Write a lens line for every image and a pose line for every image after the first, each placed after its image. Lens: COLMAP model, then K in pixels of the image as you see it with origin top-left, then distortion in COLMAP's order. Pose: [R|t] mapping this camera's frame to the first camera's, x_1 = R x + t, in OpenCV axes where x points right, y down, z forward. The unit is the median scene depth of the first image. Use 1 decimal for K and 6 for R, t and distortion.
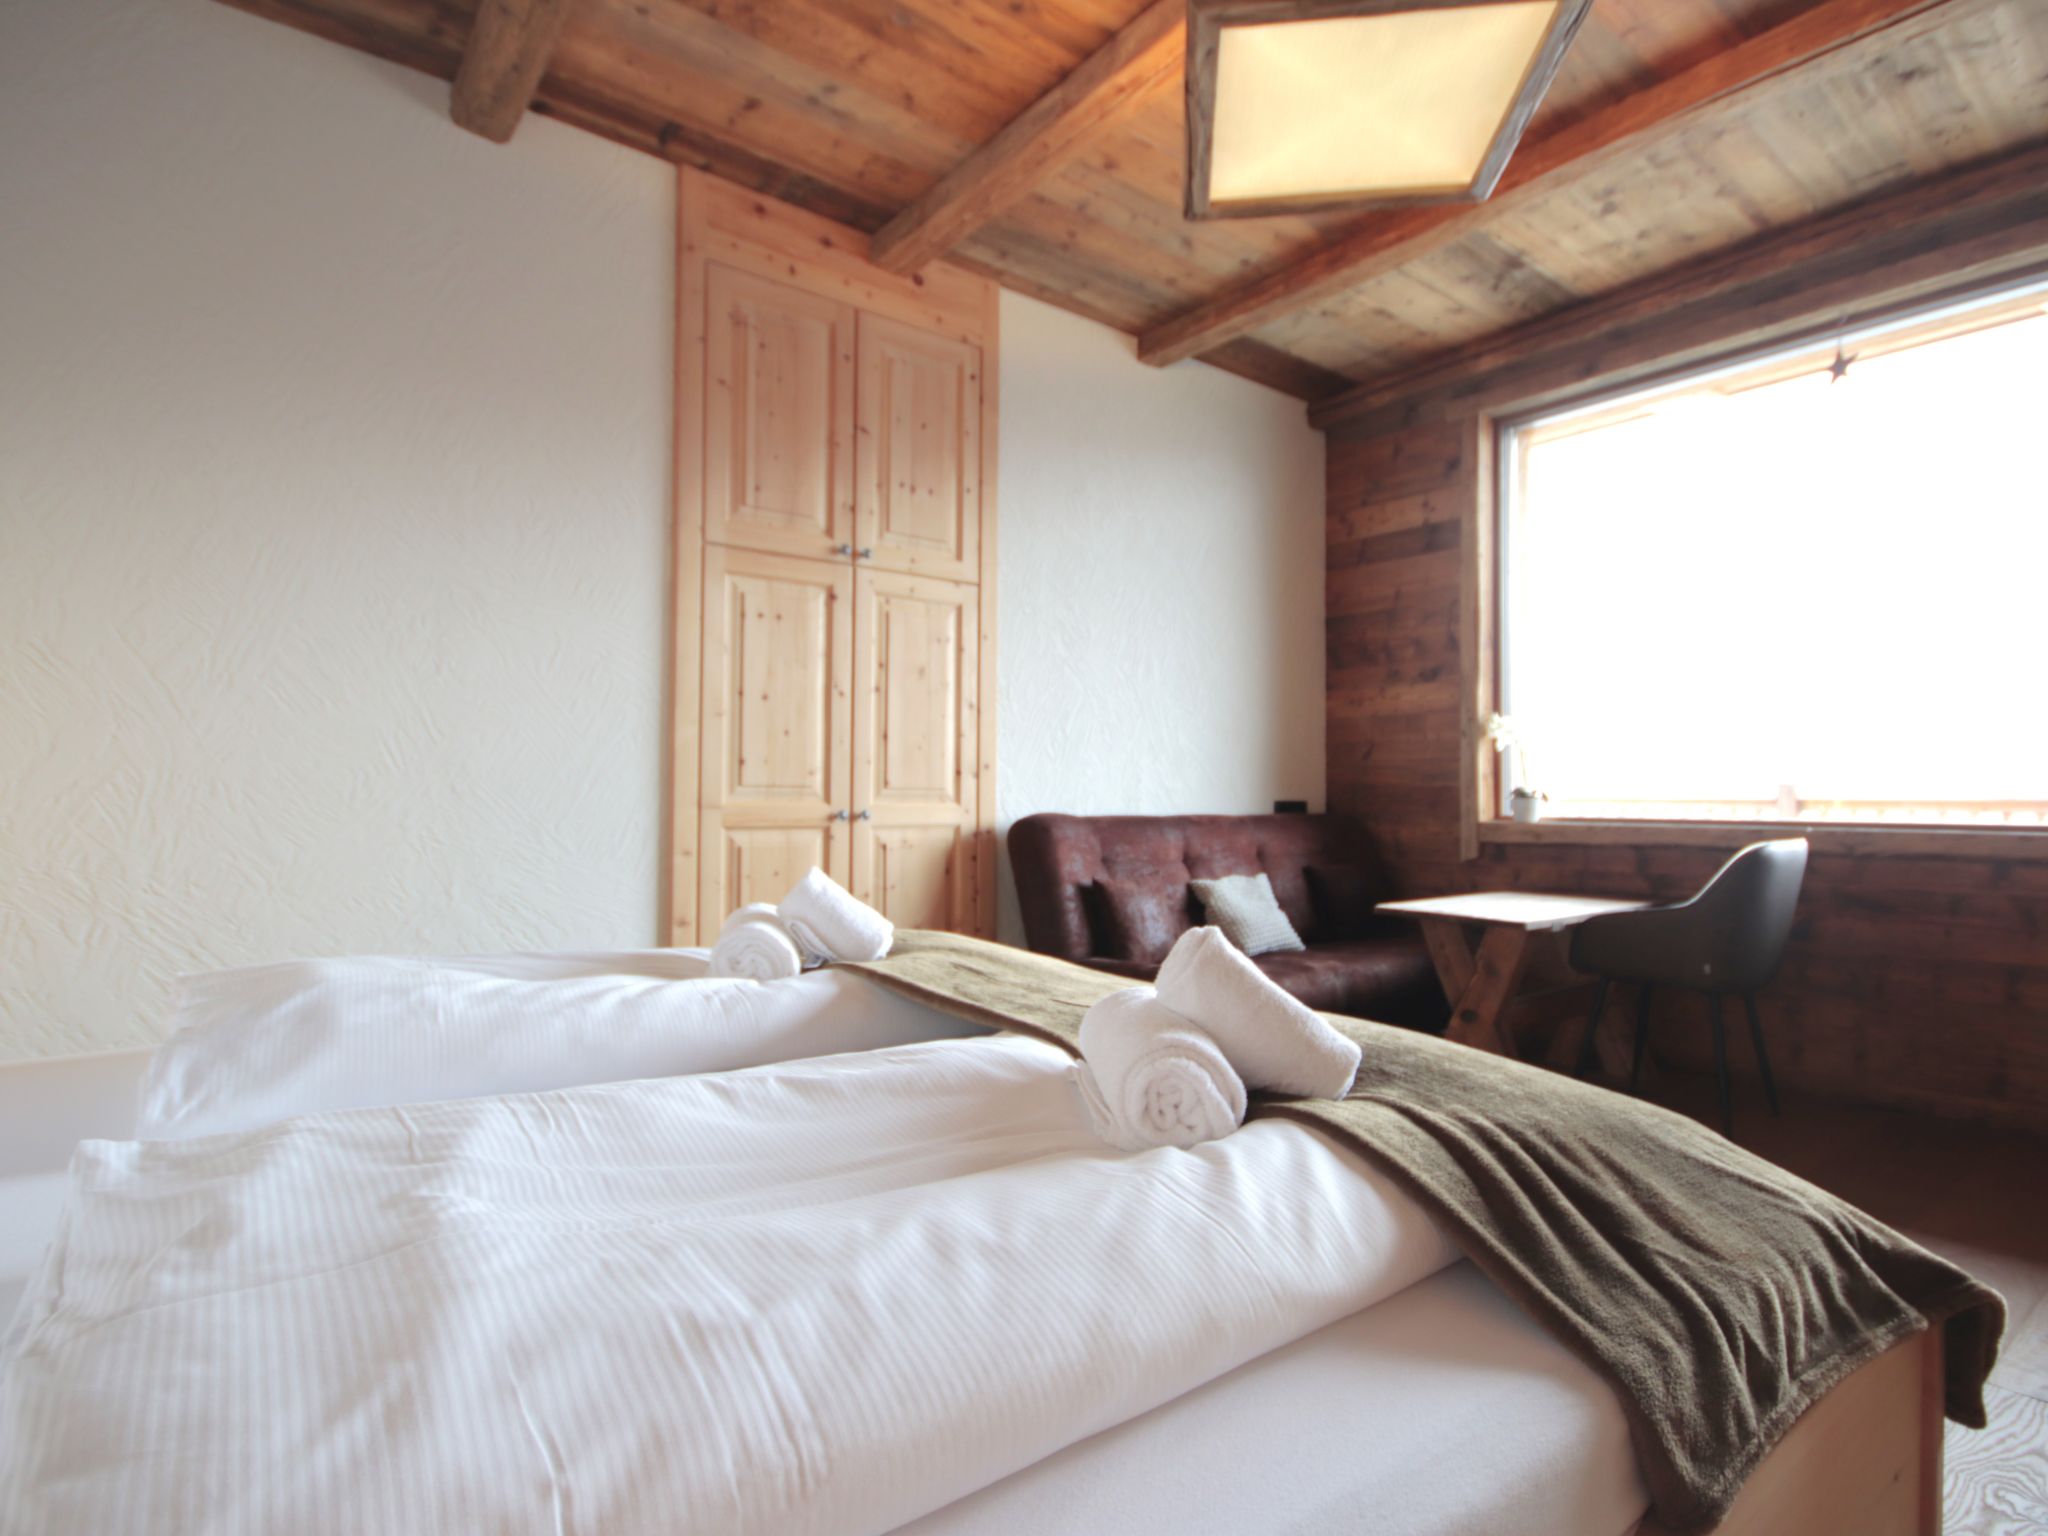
lens RADIAL K [[1089.7, 0, 1031.4], [0, 1089.7, 782.6], [0, 0, 1]] dist [0.006785, -0.000152]
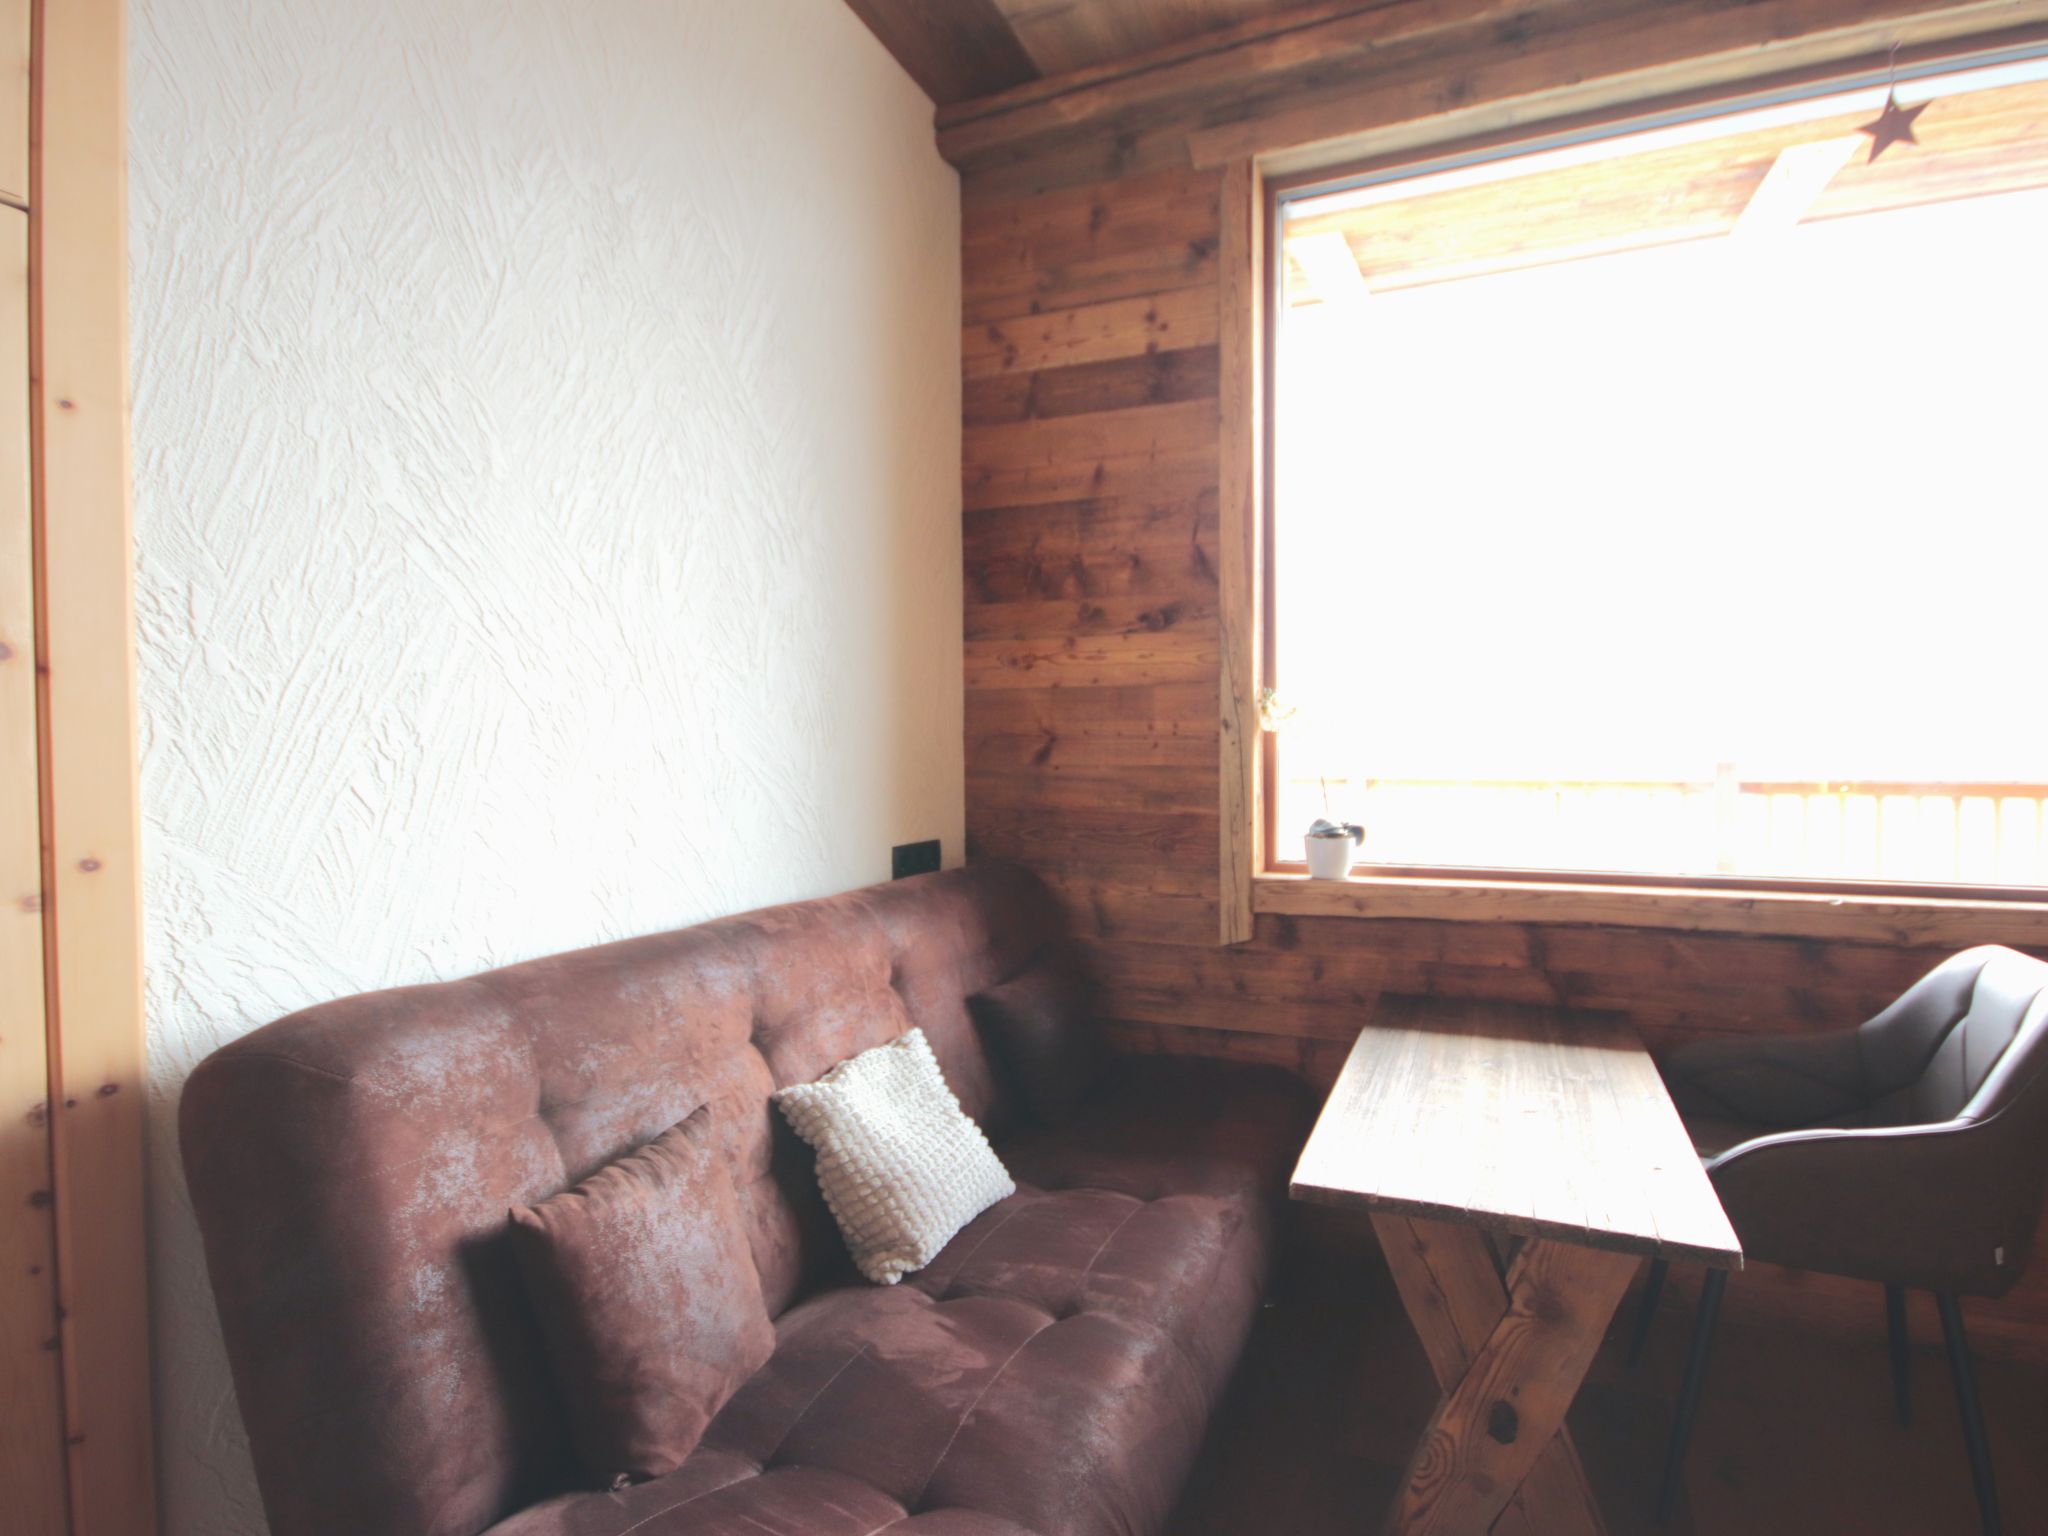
lens RADIAL K [[1089.7, 0, 1037.6], [0, 1089.7, 764.2], [0, 0, 1]] dist [0.006785, -0.000152]
pose [[0.875349, -0.019560, 0.483095, 0.036336], [0.004561, 0.999471, 0.032203, -0.047421], [-0.483470, -0.025985, 0.874975, 0.604459]]
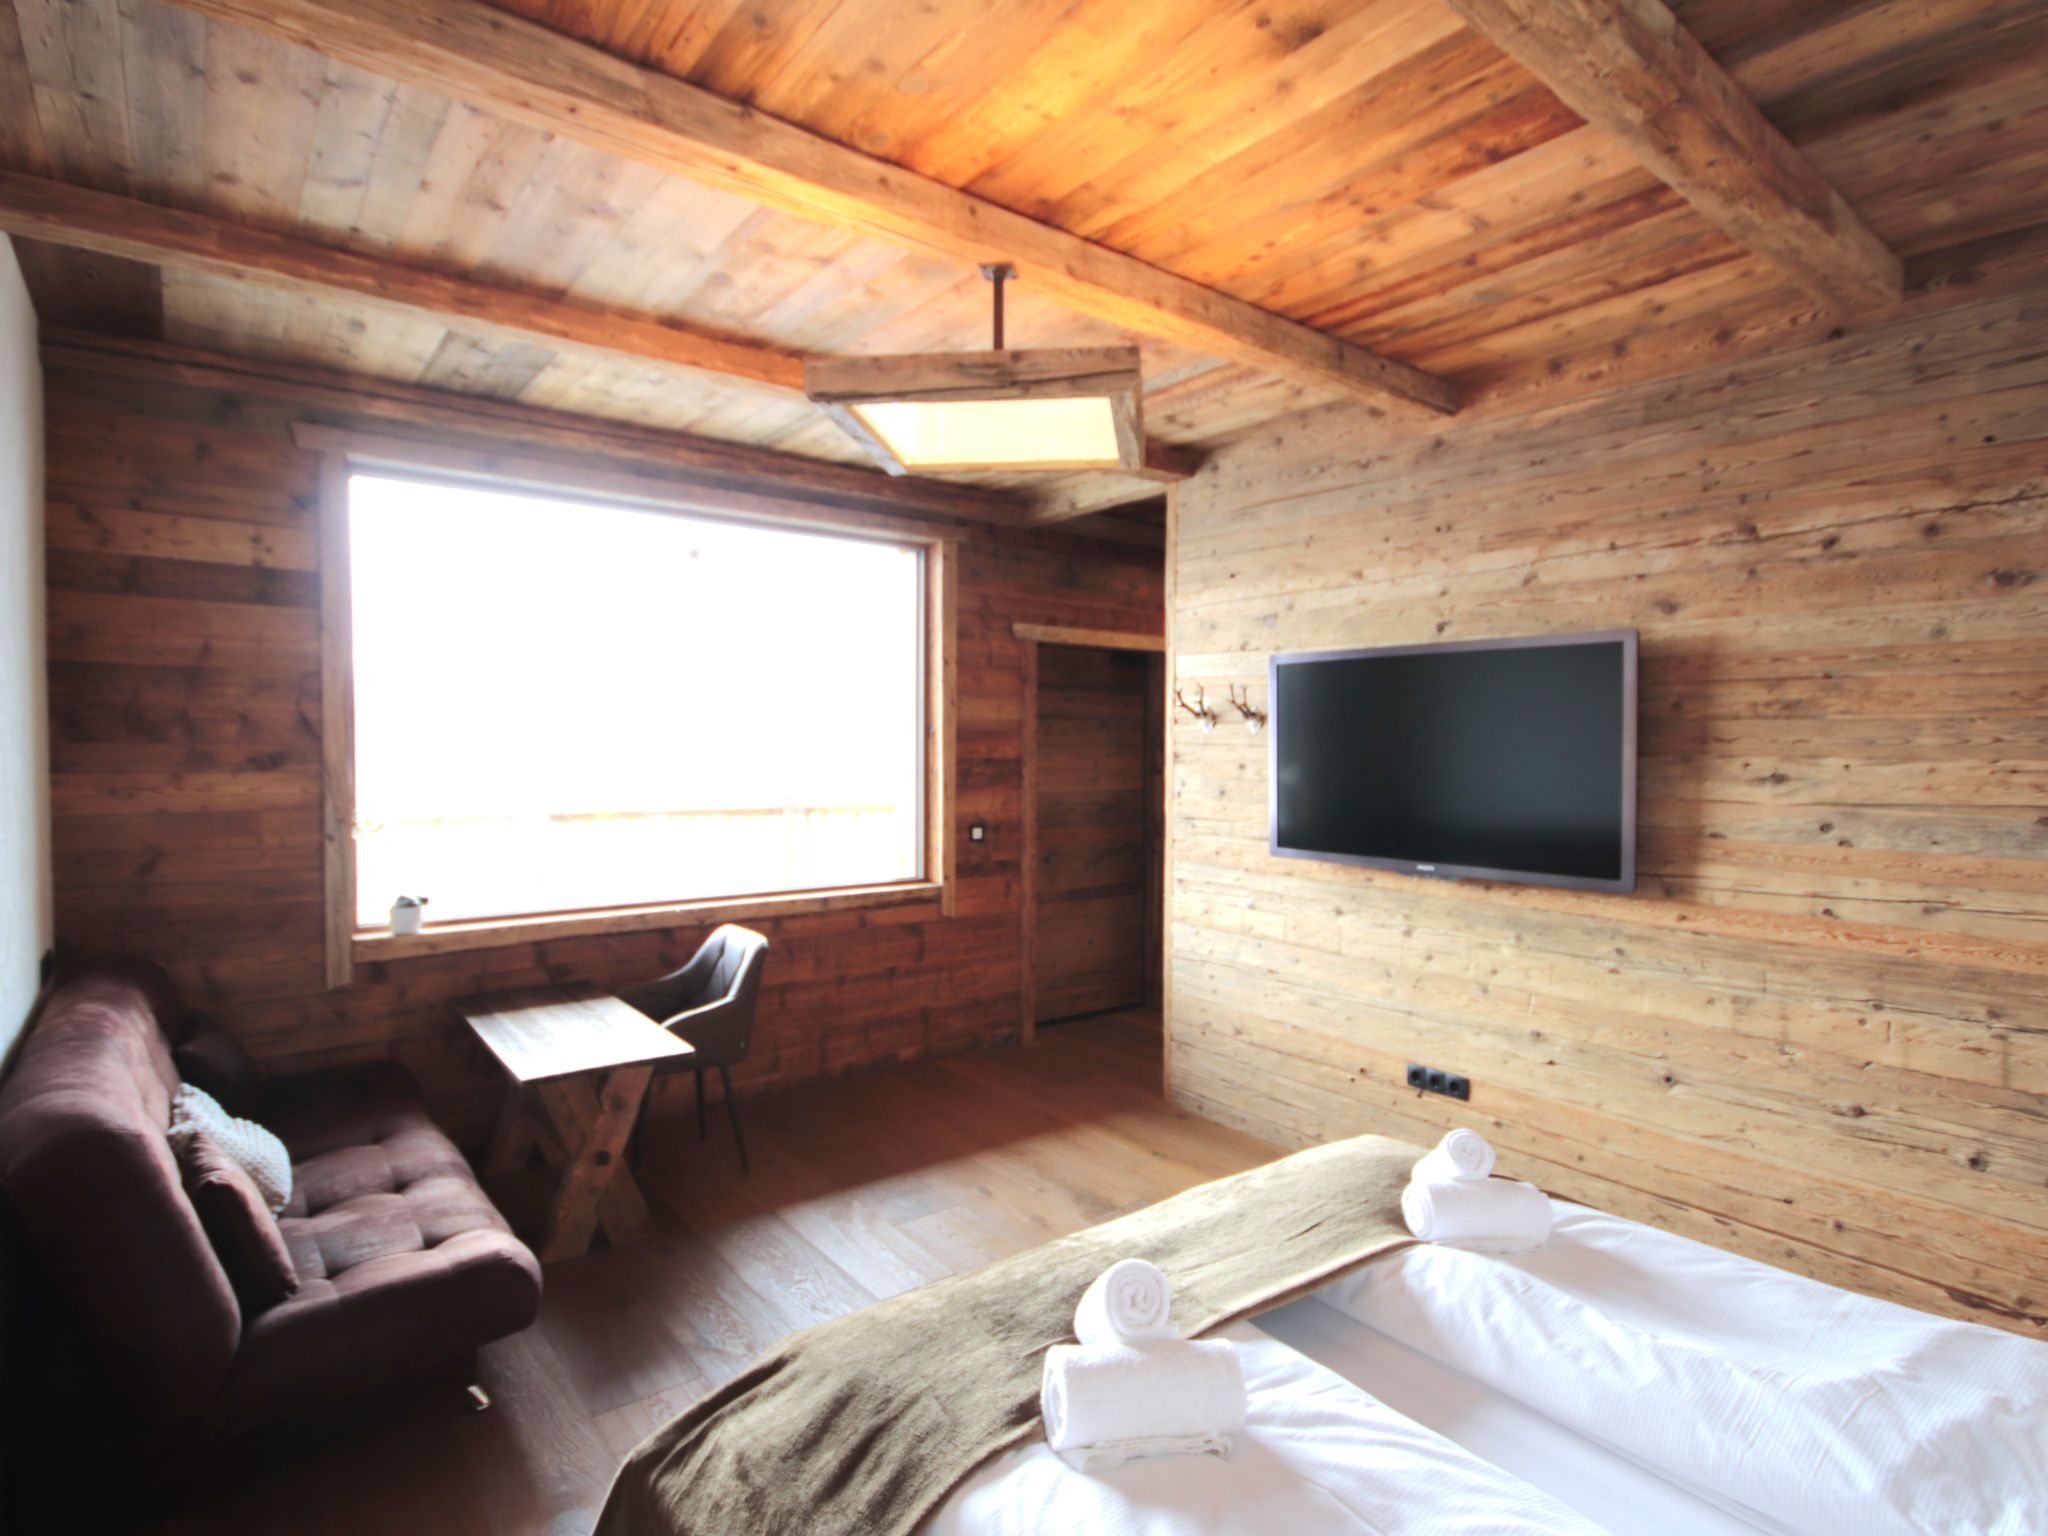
lens RADIAL K [[1089.7, 0, 1054.7], [0, 1089.7, 787.6], [0, 0, 1]] dist [0.006785, -0.000152]
pose [[-0.029915, -0.052010, 0.998198, -0.496648], [-0.025404, 0.998362, 0.051257, -0.154525], [-0.999230, -0.023825, -0.031187, 0.526197]]
